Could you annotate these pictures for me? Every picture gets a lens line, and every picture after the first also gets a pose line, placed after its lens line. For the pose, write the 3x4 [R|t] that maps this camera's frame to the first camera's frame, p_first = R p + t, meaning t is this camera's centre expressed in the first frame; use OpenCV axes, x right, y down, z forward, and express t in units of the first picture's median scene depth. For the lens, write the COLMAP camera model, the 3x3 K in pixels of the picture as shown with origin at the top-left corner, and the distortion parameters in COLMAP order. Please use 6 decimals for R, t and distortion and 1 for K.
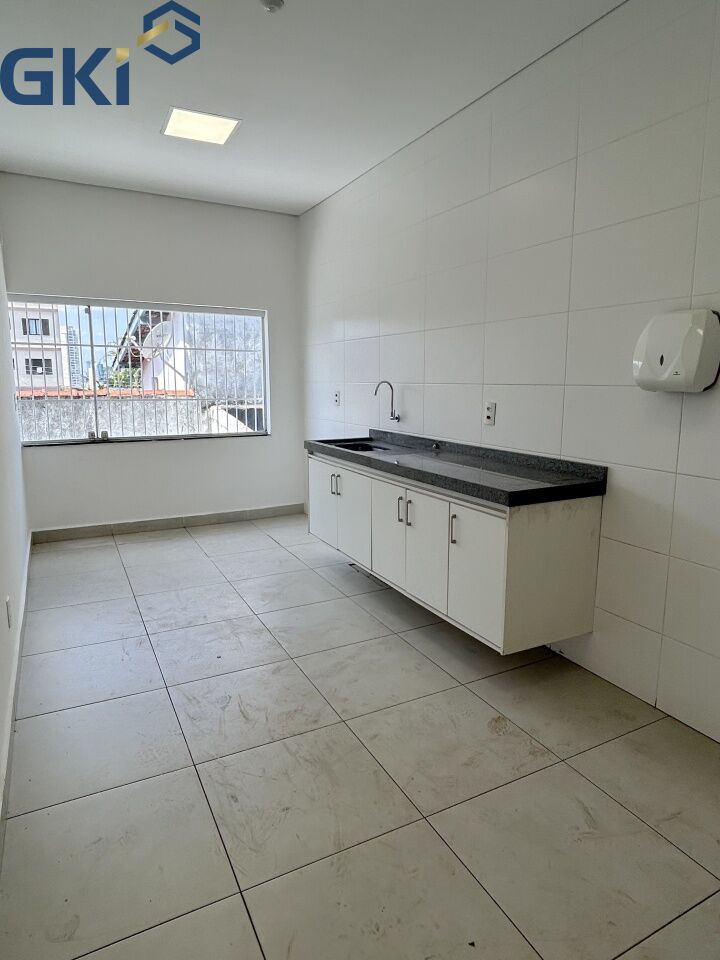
lens RADIAL K [[590.5, 0, 359.7], [0, 590.5, 478.0], [0, 0, 1]] dist [0.007156, 0.000779]
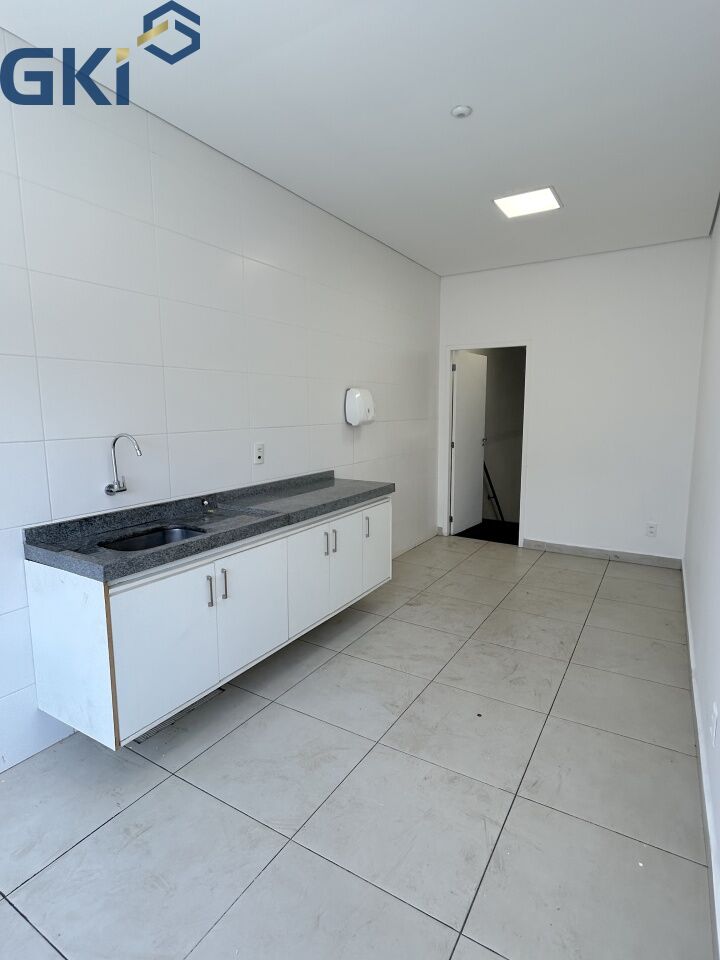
lens RADIAL K [[503.7, 0, 358.0], [0, 503.7, 478.8], [0, 0, 1]] dist [-0.001811, -0.000313]
pose [[-0.522788, -0.115279, 0.844632, -0.807513], [0.150460, 0.962781, 0.224533, -0.288757], [-0.839079, 0.244467, -0.485986, 1.519554]]
